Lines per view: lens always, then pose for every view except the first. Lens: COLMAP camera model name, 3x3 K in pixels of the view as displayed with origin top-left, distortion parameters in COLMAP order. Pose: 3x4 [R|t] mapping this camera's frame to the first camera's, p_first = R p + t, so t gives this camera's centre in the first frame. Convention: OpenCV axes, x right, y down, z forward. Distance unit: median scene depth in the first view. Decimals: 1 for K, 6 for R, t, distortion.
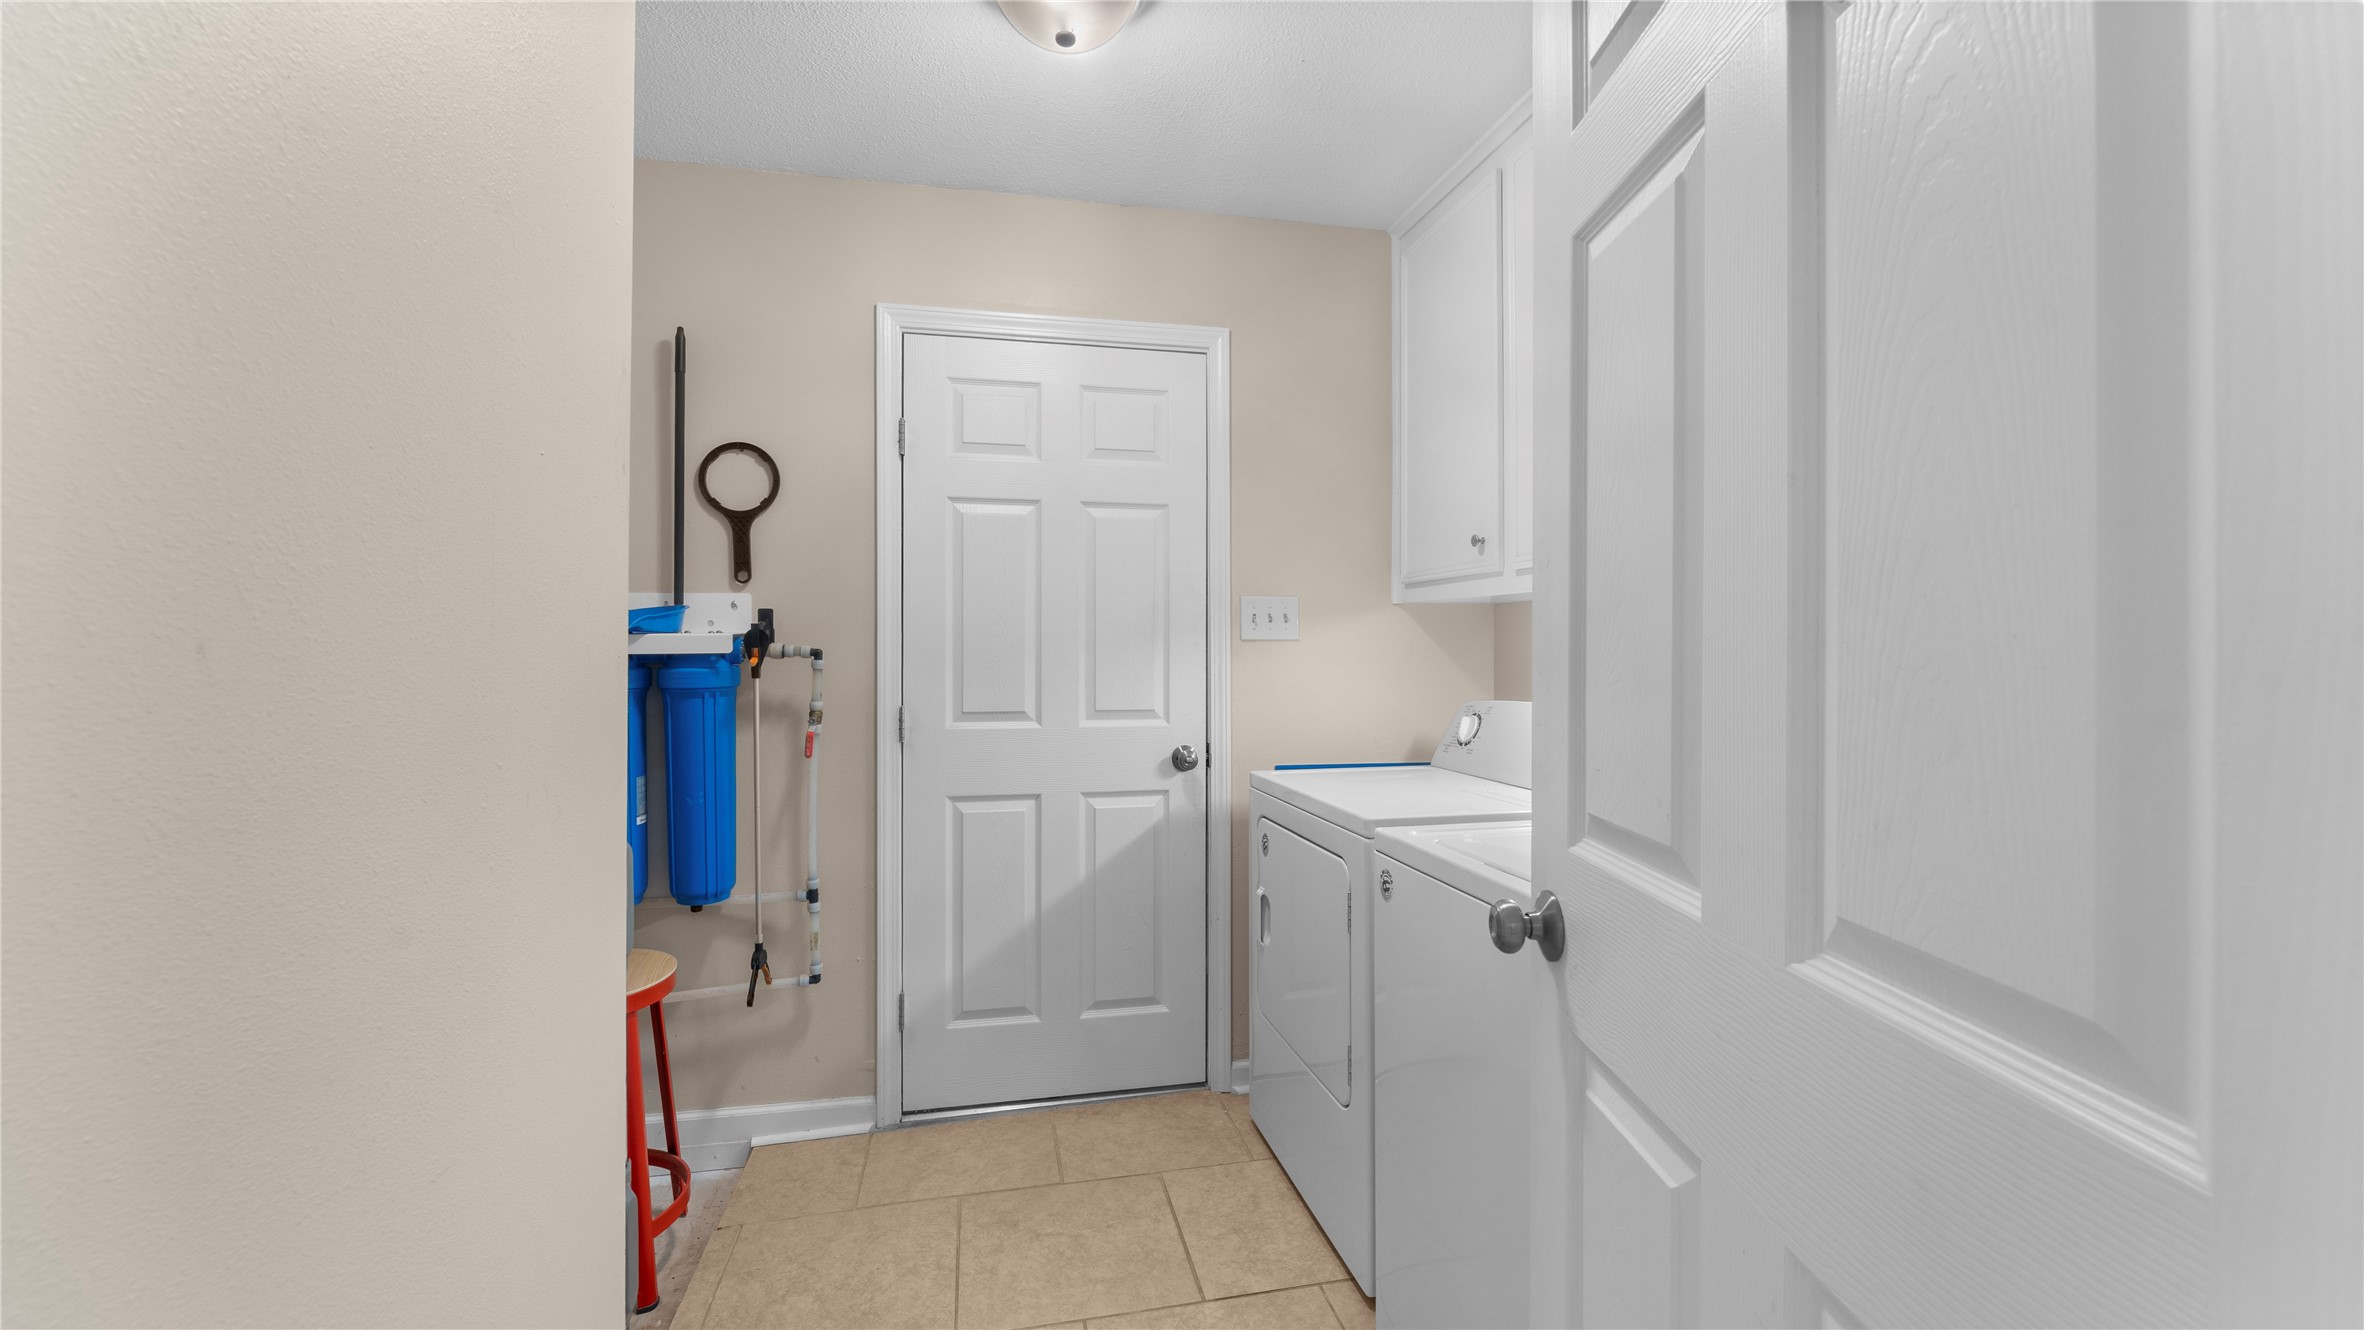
lens RADIAL K [[954.5, 0, 1187.1], [0, 954.5, 660.9], [0, 0, 1]] dist [-0.000892, -0.000639]
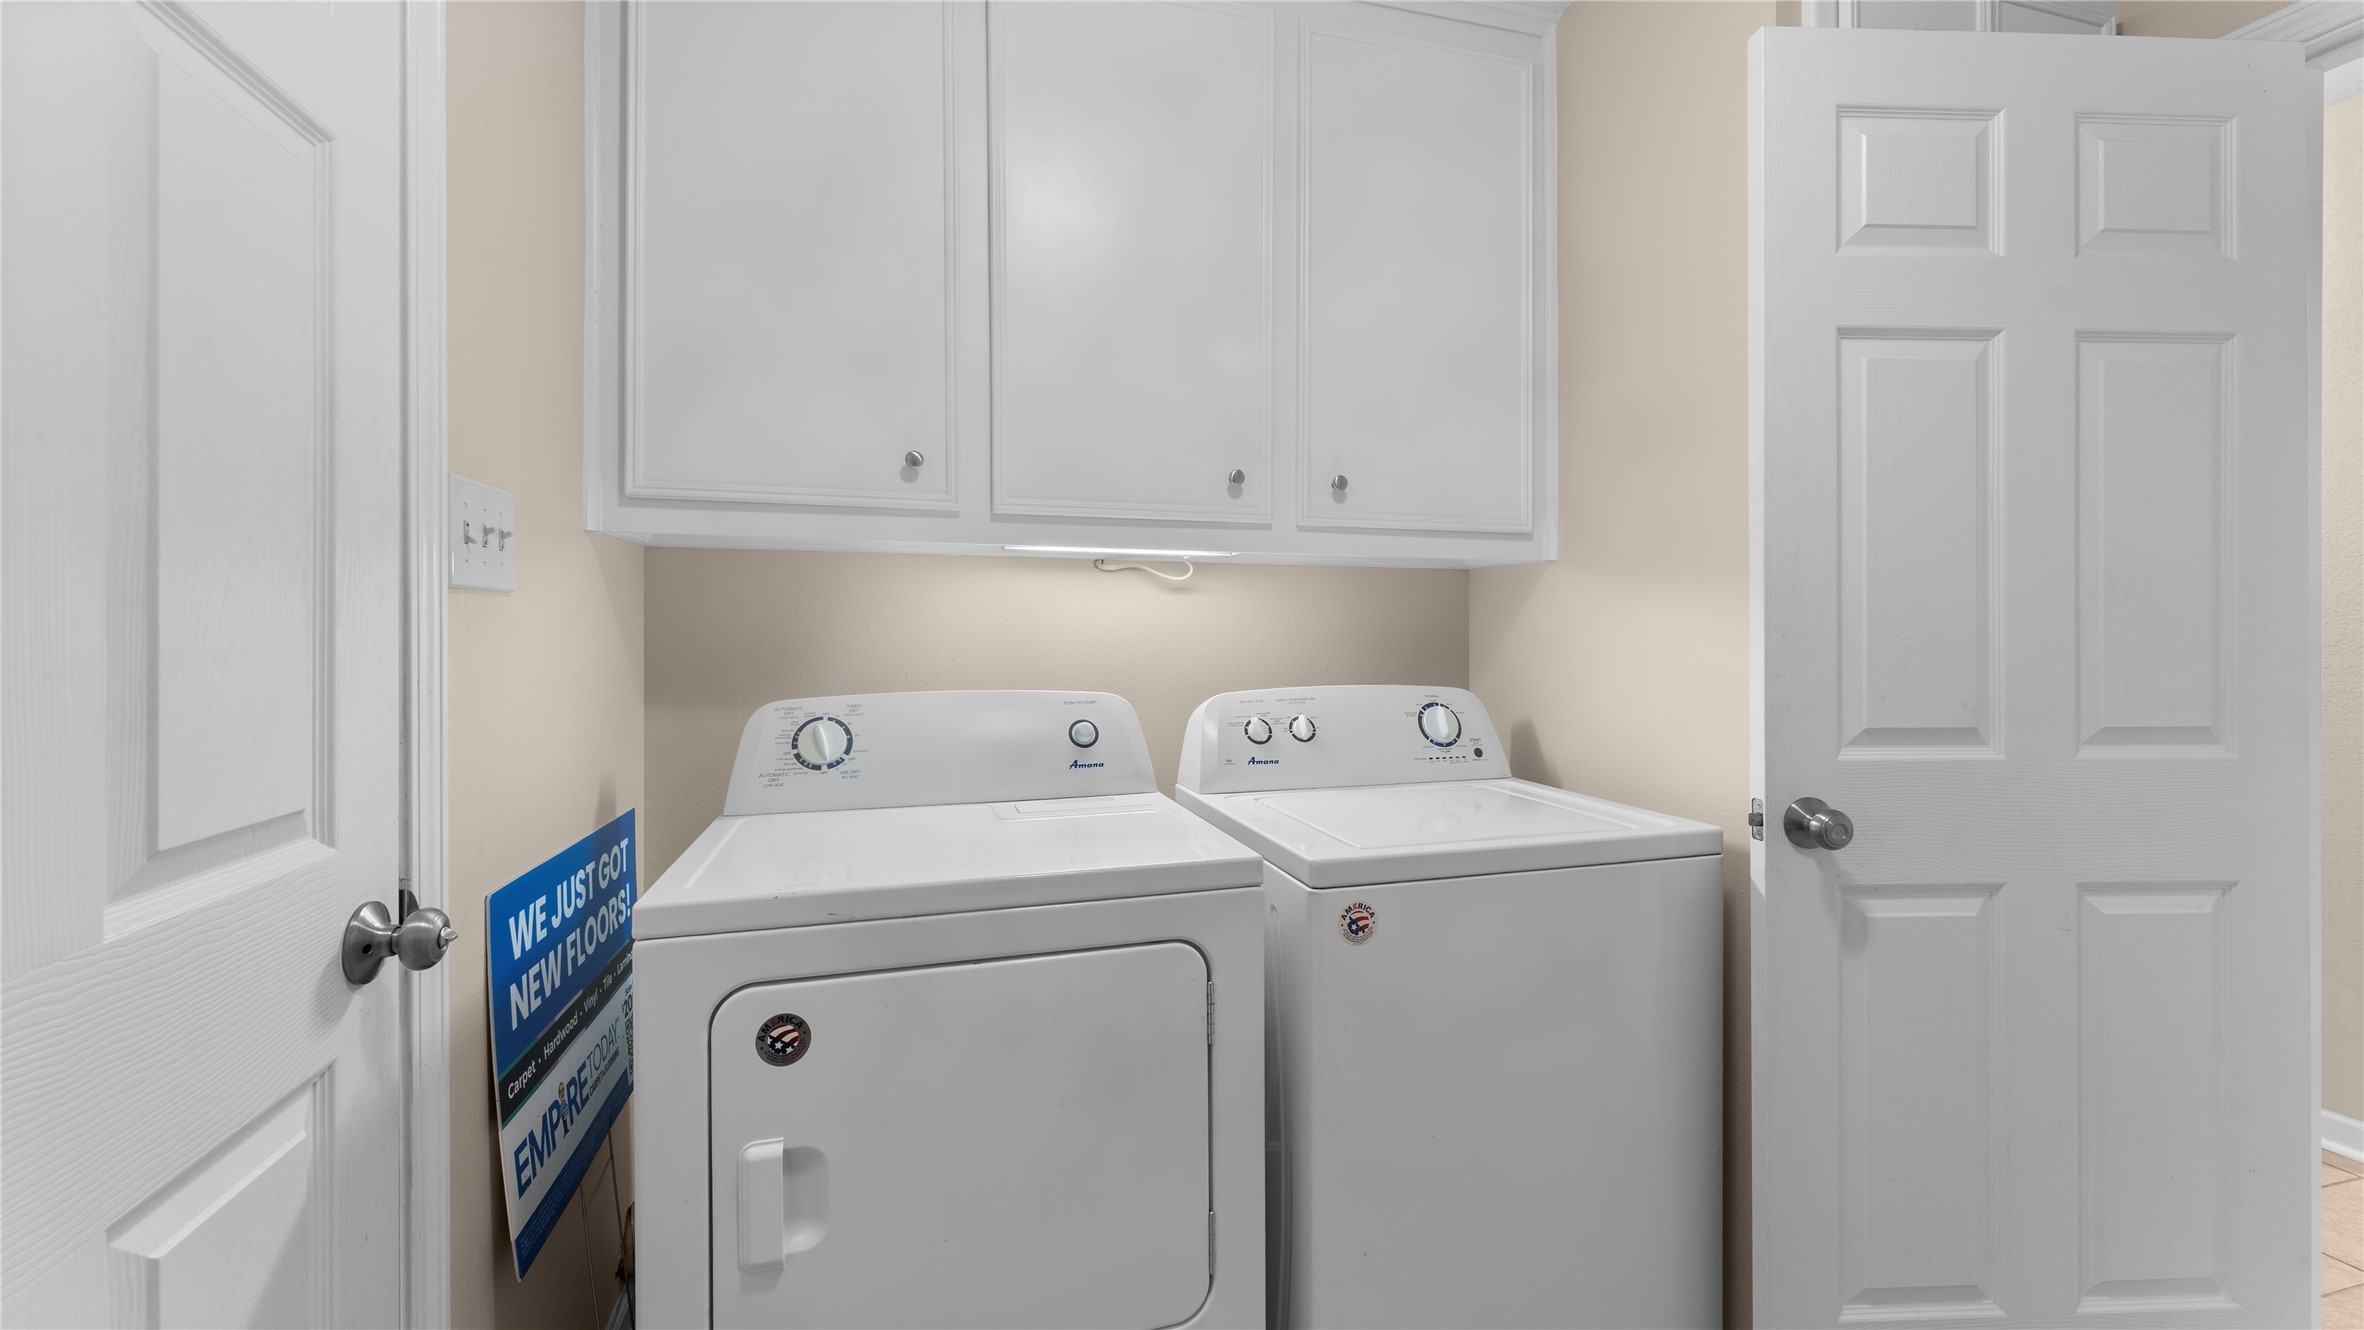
lens RADIAL K [[954.5, 0, 1187.1], [0, 954.5, 660.9], [0, 0, 1]] dist [-0.000892, -0.000639]
pose [[-0.074996, -0.030285, 0.996724, -0.340200], [0.008839, 0.999479, 0.031034, -0.000237], [-0.997145, 0.011137, -0.074689, 0.753234]]
